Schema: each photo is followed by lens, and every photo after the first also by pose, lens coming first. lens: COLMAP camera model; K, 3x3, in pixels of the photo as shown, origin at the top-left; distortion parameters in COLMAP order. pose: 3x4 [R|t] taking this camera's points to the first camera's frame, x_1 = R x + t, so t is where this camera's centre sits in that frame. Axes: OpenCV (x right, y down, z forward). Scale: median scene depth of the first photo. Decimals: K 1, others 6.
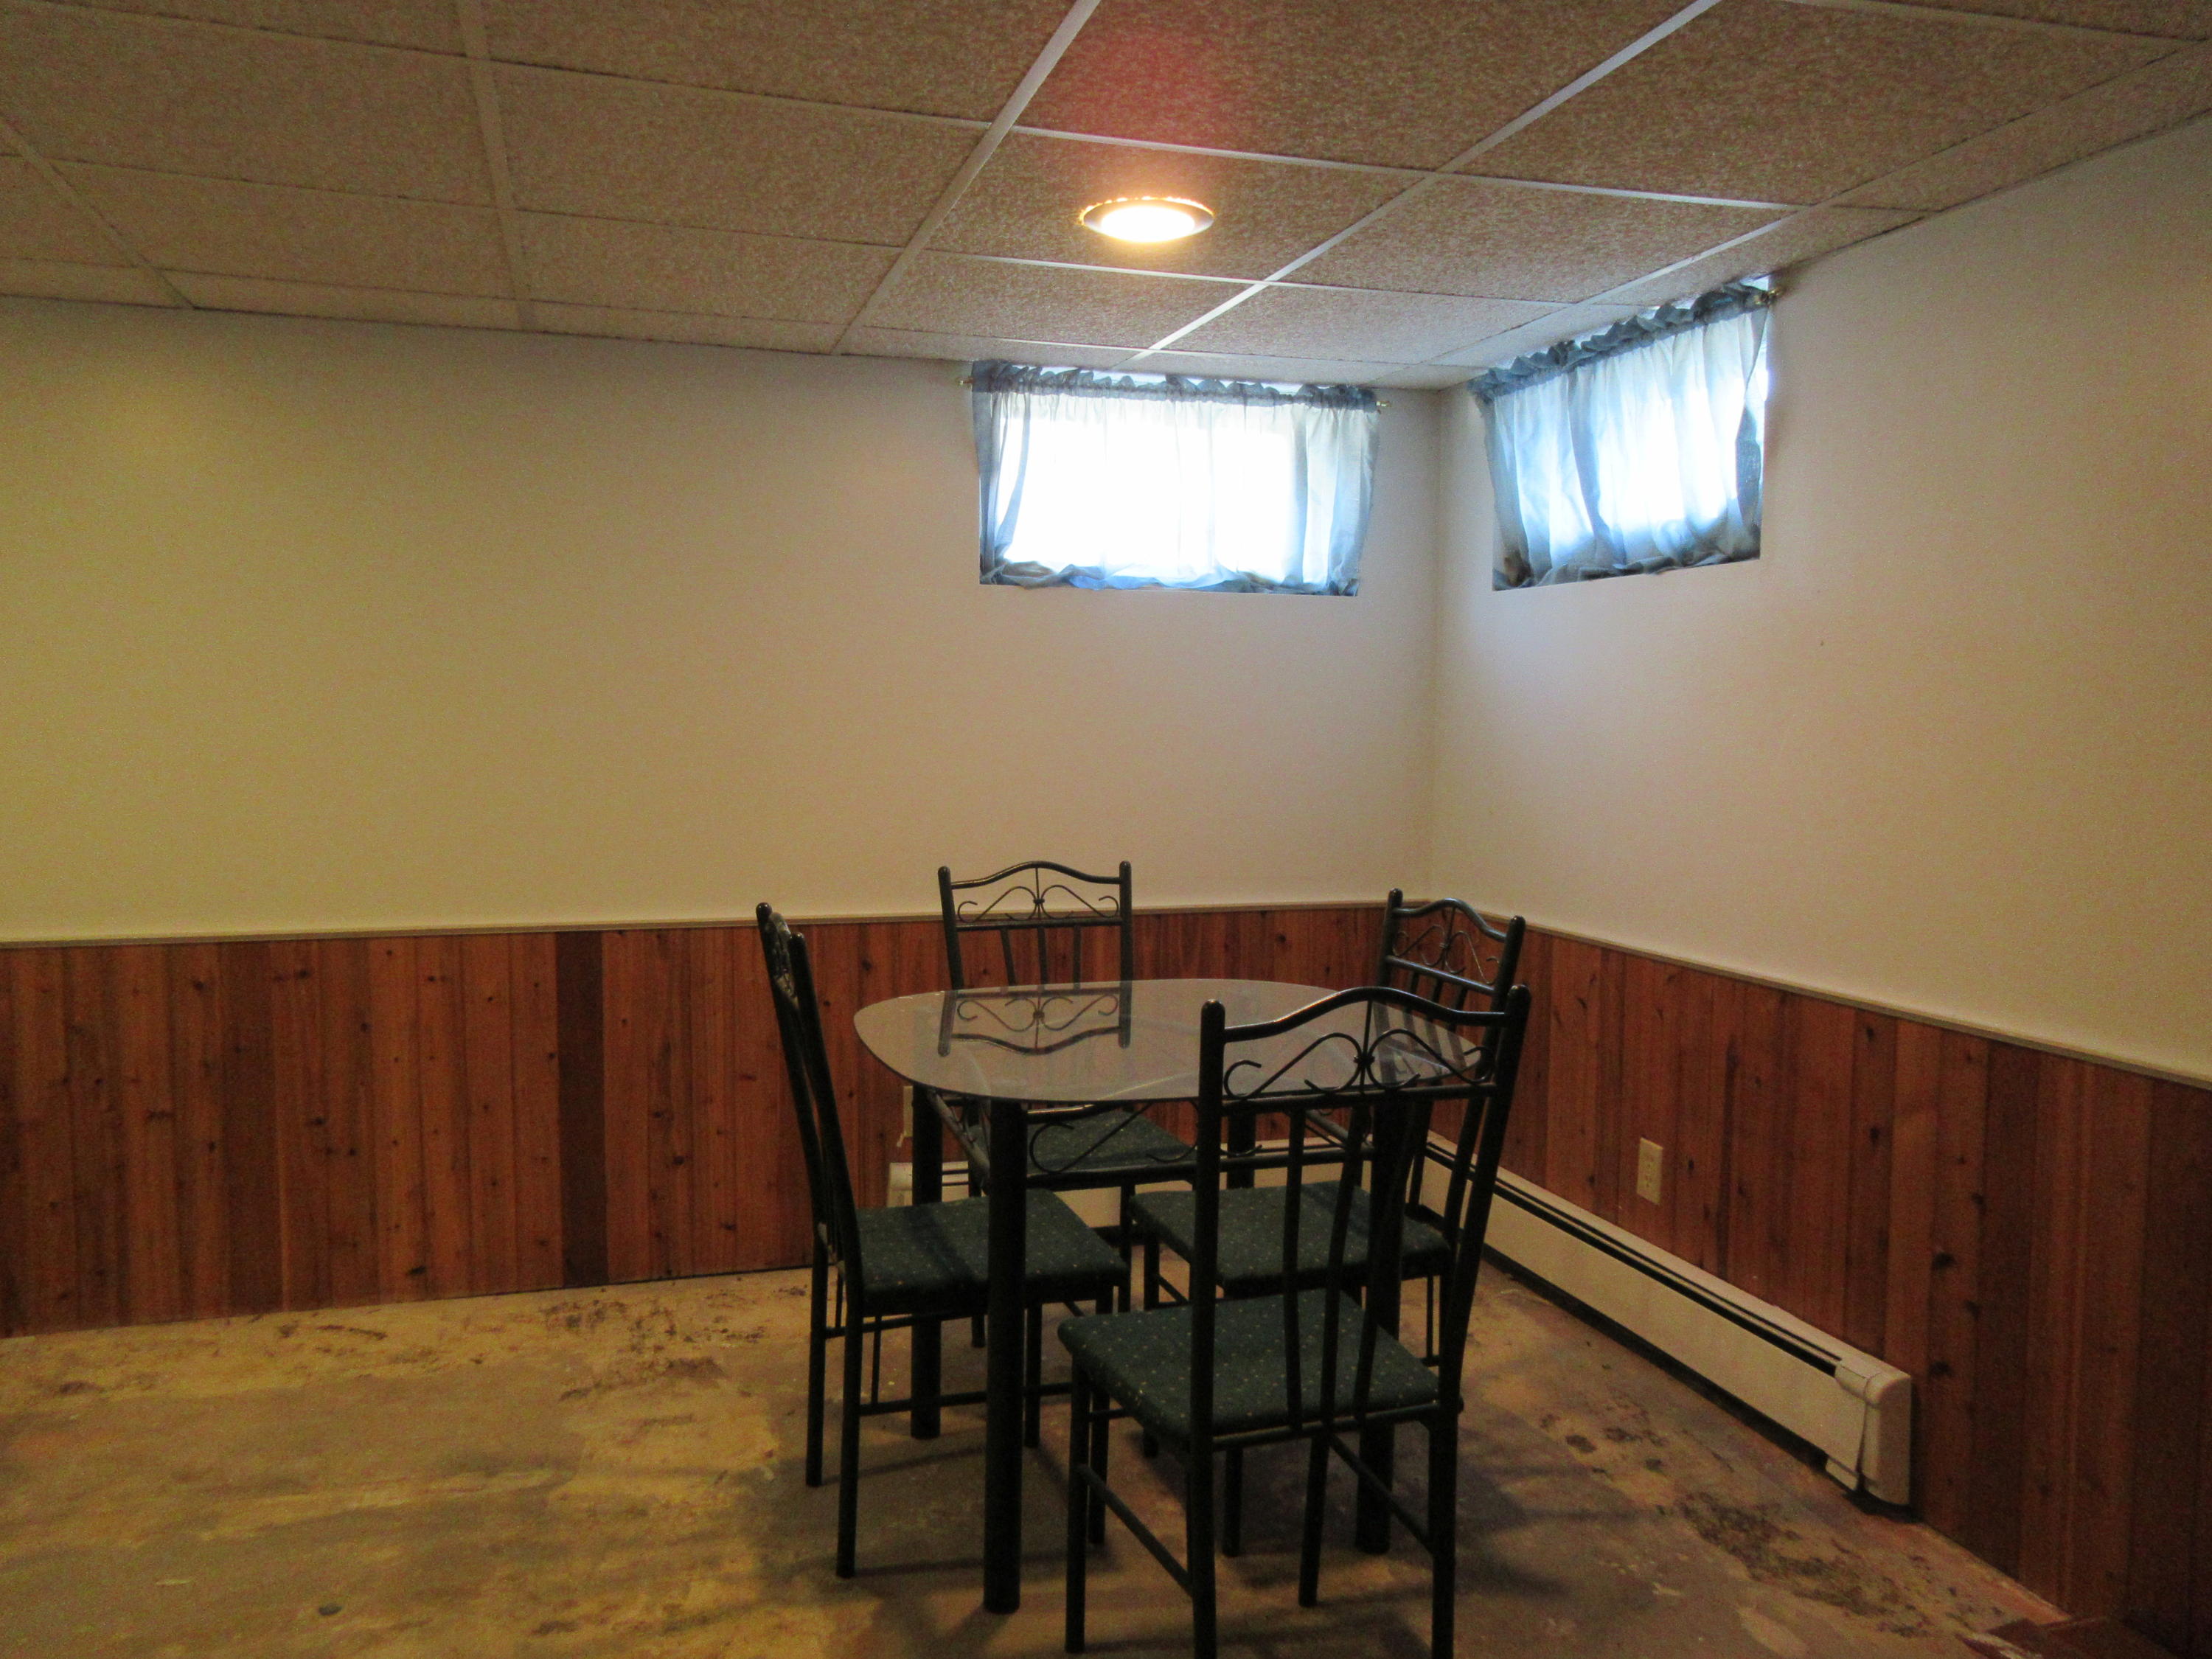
lens RADIAL K [[1648.0, 0, 1105.7], [0, 1648.0, 829.0], [0, 0, 1]] dist [-0.000567, 0.000043]
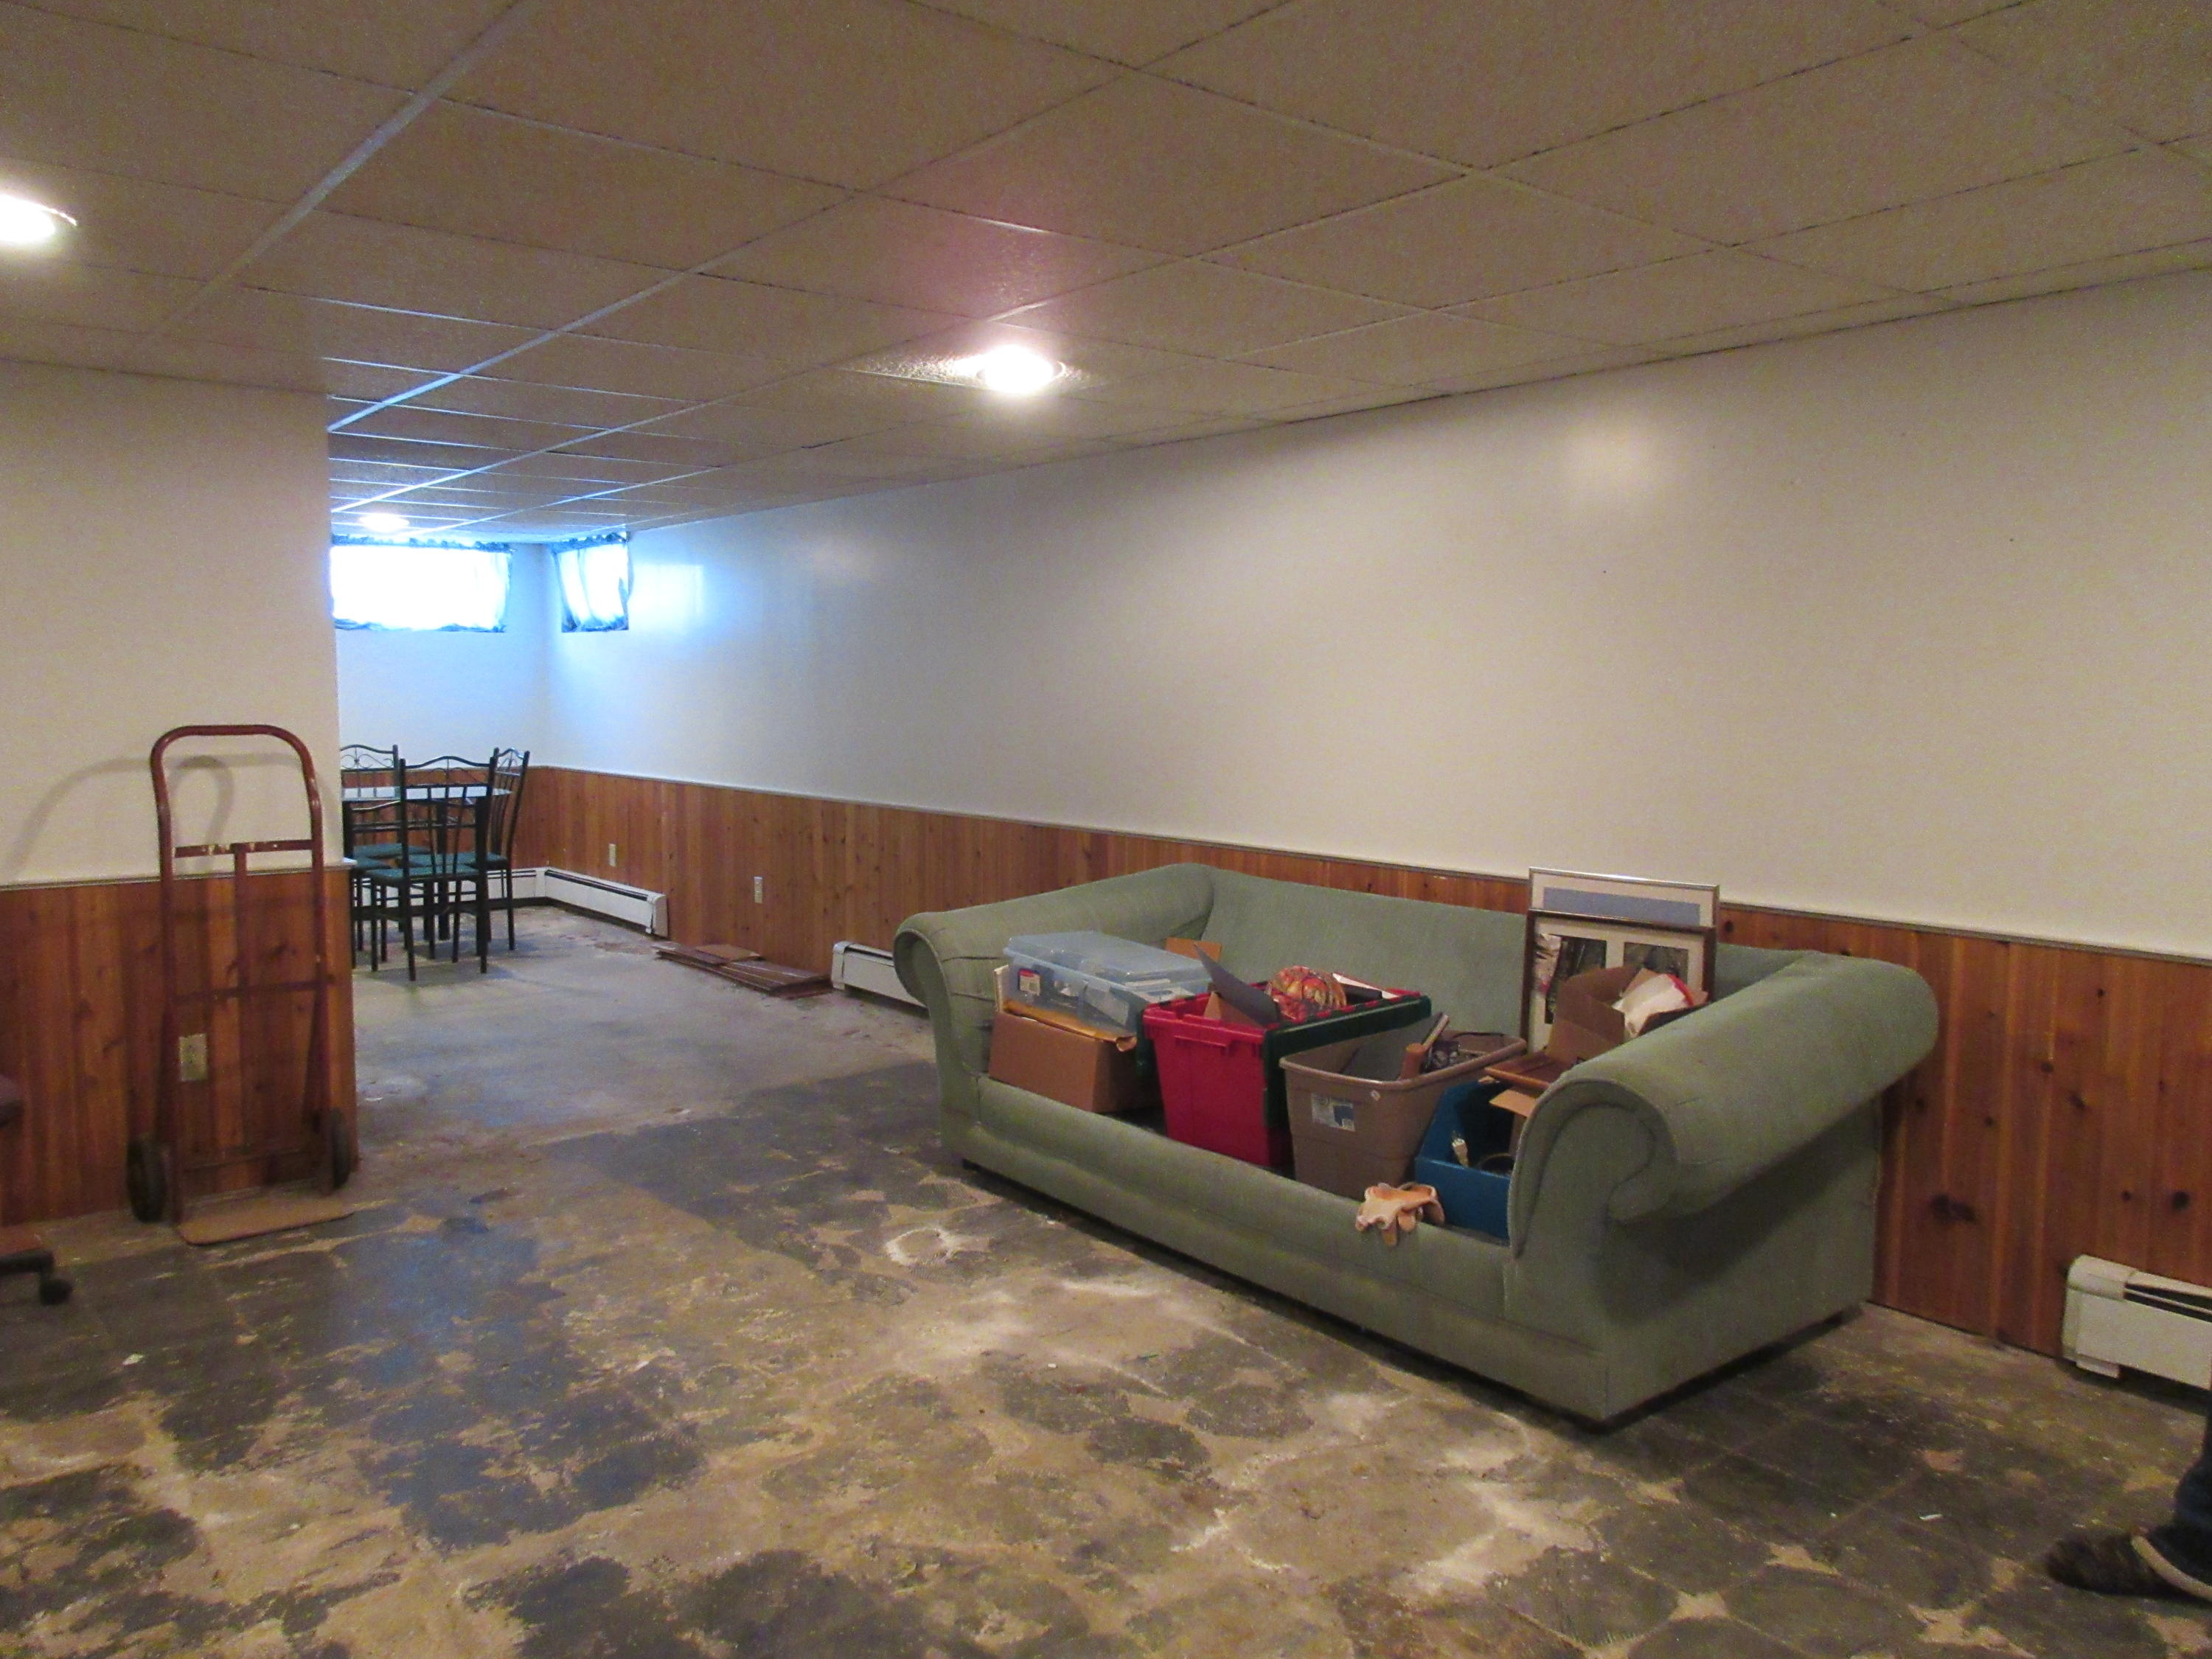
lens RADIAL K [[1648.0, 0, 1107.5], [0, 1648.0, 823.7], [0, 0, 1]] dist [-0.000567, 0.000043]
pose [[0.928626, -0.032888, 0.369557, 0.082708], [0.029365, 0.999454, 0.015156, 0.125764], [-0.369853, -0.003222, 0.929085, -1.600118]]
